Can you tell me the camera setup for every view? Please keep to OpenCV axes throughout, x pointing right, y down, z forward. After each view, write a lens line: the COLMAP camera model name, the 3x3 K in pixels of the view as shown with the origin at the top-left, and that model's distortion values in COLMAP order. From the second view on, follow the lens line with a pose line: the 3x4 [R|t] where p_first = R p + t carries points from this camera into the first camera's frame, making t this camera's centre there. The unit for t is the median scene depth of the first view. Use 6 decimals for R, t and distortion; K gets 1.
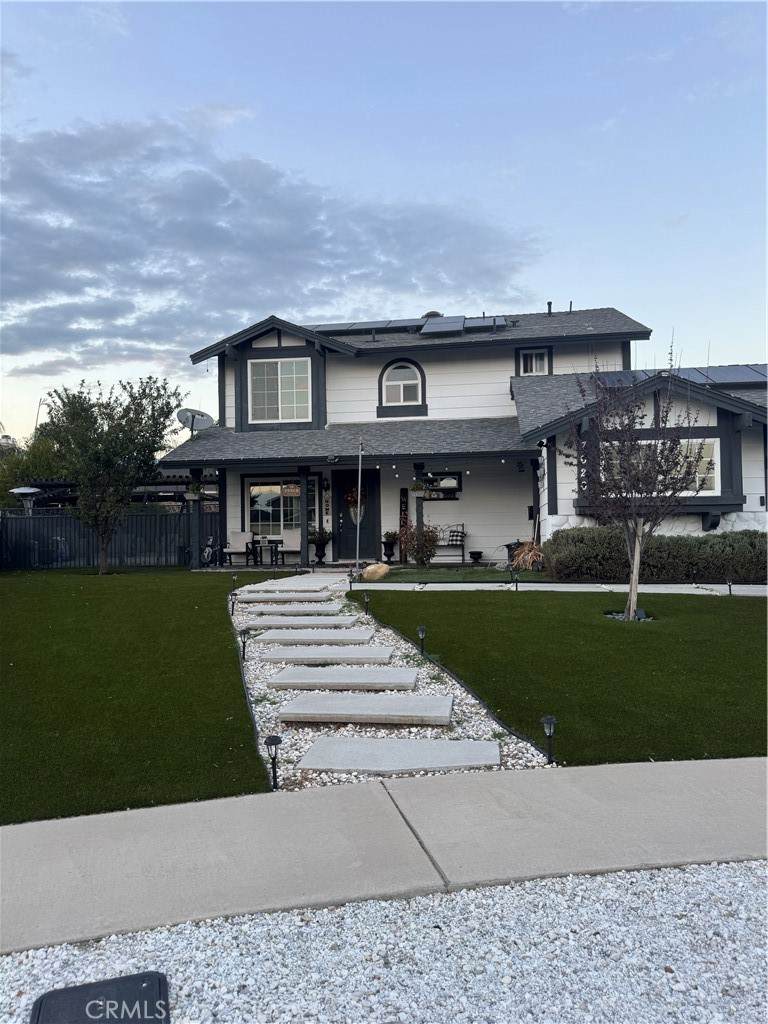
lens RADIAL K [[715.3, 0, 384.0], [0, 715.3, 512.0], [0, 0, 1]] dist [0.008748, -0.000223]
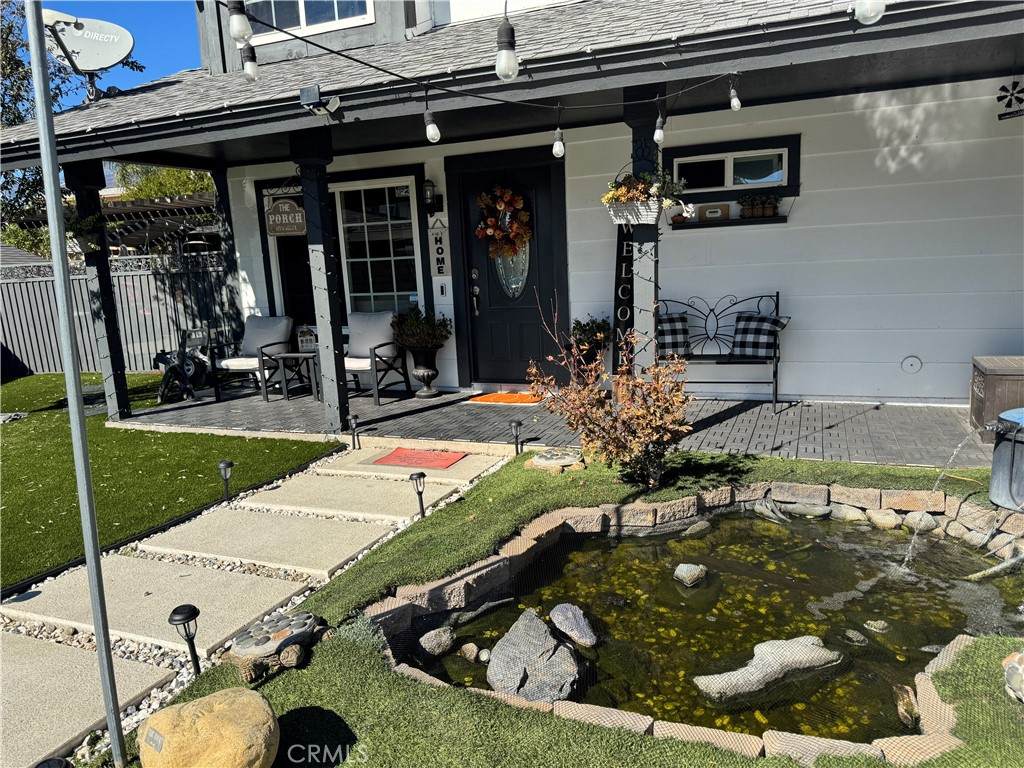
lens RADIAL K [[707.1, 0, 512.1], [0, 707.1, 398.9], [0, 0, 1]] dist [0.188062, -0.332275]
pose [[0.970348, 0.016685, -0.241134, 0.061587], [0.035685, 0.976794, 0.211189, -0.011342], [0.239062, -0.213532, 0.947235, 0.617862]]
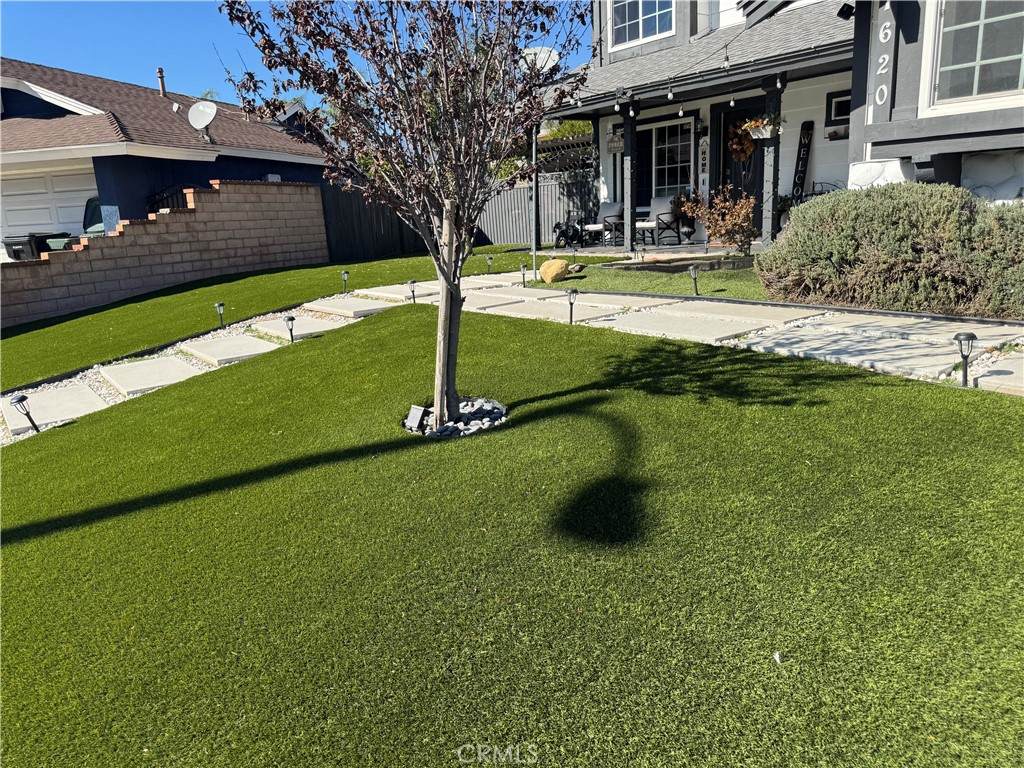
lens RADIAL K [[715.3, 0, 512.0], [0, 715.3, 384.0], [0, 0, 1]] dist [0.008748, -0.000223]
pose [[0.718686, 0.141261, -0.680835, 0.302320], [0.054461, 0.964703, 0.257647, 0.012777], [0.693199, -0.222246, 0.685626, 0.342582]]
